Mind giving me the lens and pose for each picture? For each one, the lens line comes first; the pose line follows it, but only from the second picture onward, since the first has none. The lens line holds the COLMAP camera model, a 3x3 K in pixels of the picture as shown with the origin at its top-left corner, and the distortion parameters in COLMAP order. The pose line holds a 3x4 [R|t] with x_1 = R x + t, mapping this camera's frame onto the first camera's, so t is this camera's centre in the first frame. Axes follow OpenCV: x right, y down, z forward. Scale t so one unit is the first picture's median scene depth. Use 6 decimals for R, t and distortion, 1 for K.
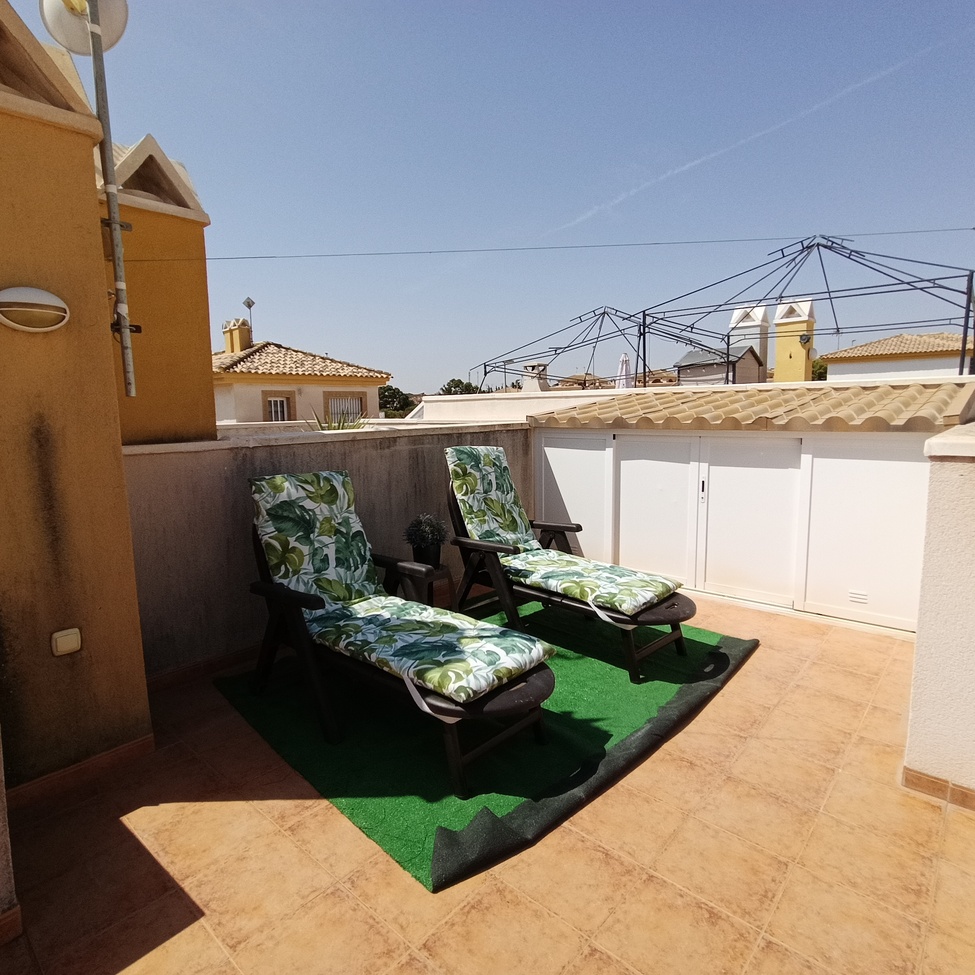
lens RADIAL K [[594.0, 0, 478.3], [0, 594.0, 483.2], [0, 0, 1]] dist [-0.036943, 0.026360]
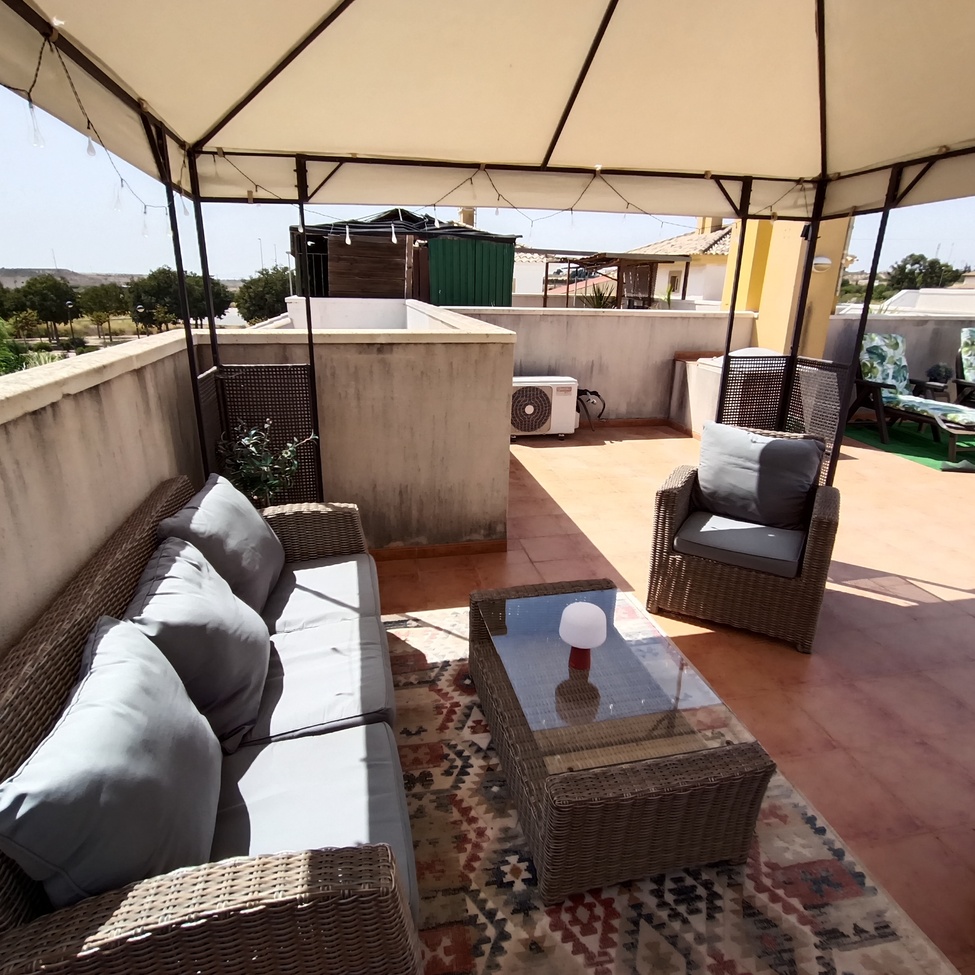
lens RADIAL K [[588.3, 0, 479.9], [0, 588.3, 483.8], [0, 0, 1]] dist [-0.035577, 0.021512]
pose [[0.798387, 0.226848, -0.557780, -0.165651], [-0.107665, 0.965174, 0.238427, 0.161524], [0.592441, -0.130304, 0.795006, -1.595493]]
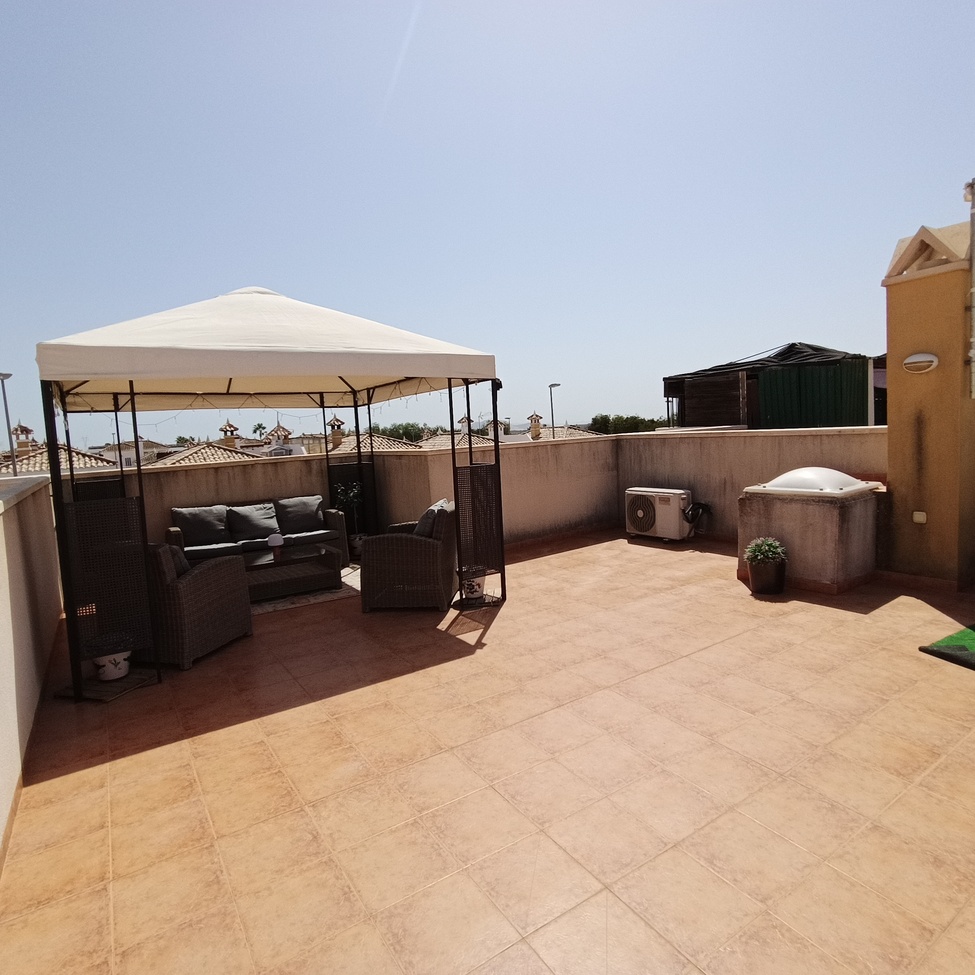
lens RADIAL K [[588.3, 0, 472.9], [0, 588.3, 485.2], [0, 0, 1]] dist [-0.035580, 0.023327]
pose [[-0.268113, 0.126519, -0.955044, 1.204762], [-0.053611, 0.987844, 0.145914, -0.044523], [0.961895, 0.090323, -0.258070, -0.013266]]
